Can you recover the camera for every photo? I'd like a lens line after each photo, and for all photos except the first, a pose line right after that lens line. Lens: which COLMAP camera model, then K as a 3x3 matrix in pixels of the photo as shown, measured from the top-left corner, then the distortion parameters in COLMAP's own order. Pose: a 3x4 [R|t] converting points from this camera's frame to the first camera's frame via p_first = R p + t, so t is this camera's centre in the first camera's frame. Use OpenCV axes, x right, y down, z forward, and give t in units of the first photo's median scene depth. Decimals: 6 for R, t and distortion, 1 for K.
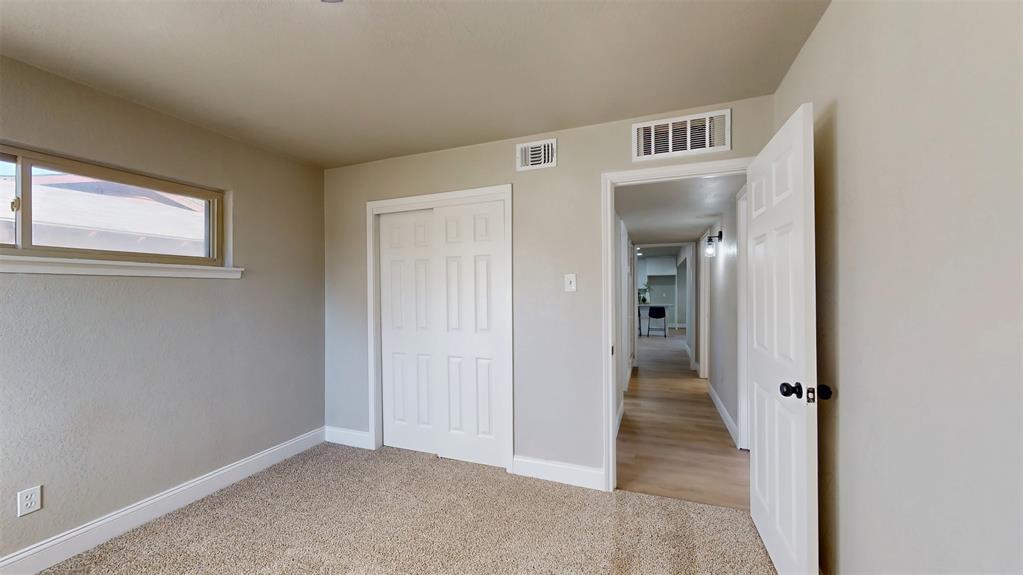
lens RADIAL K [[356.4, 0, 511.5], [0, 356.4, 287.5], [0, 0, 1]] dist [0.000041, 0.000016]
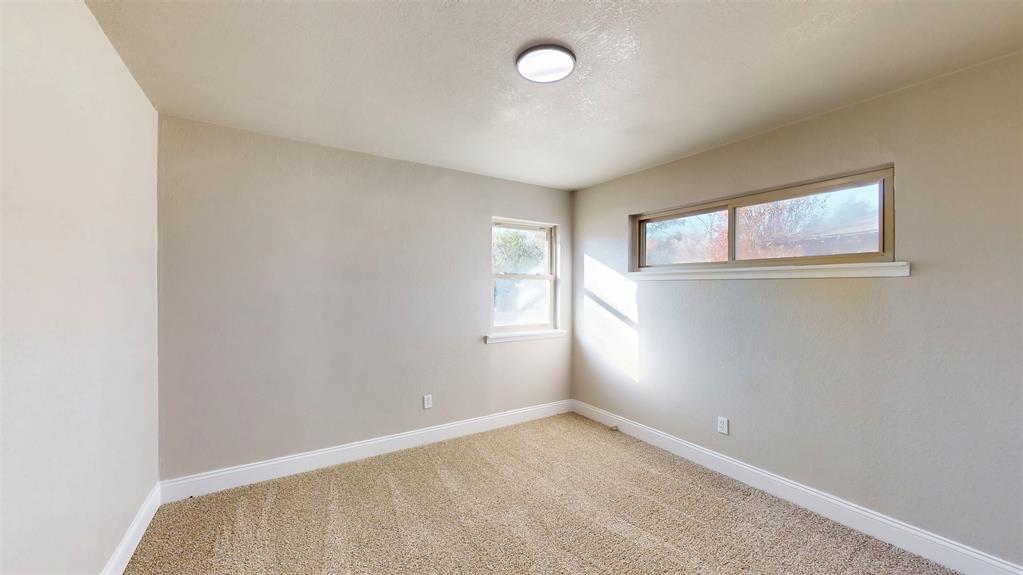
lens RADIAL K [[373.5, 0, 511.5], [0, 373.5, 287.5], [0, 0, 1]] dist [-0.000891, -0.000055]
pose [[-0.582047, 0.000546, -0.813155, 0.362279], [0.002805, 0.999995, -0.001336, -0.003192], [0.813150, -0.003059, -0.582045, 0.848495]]
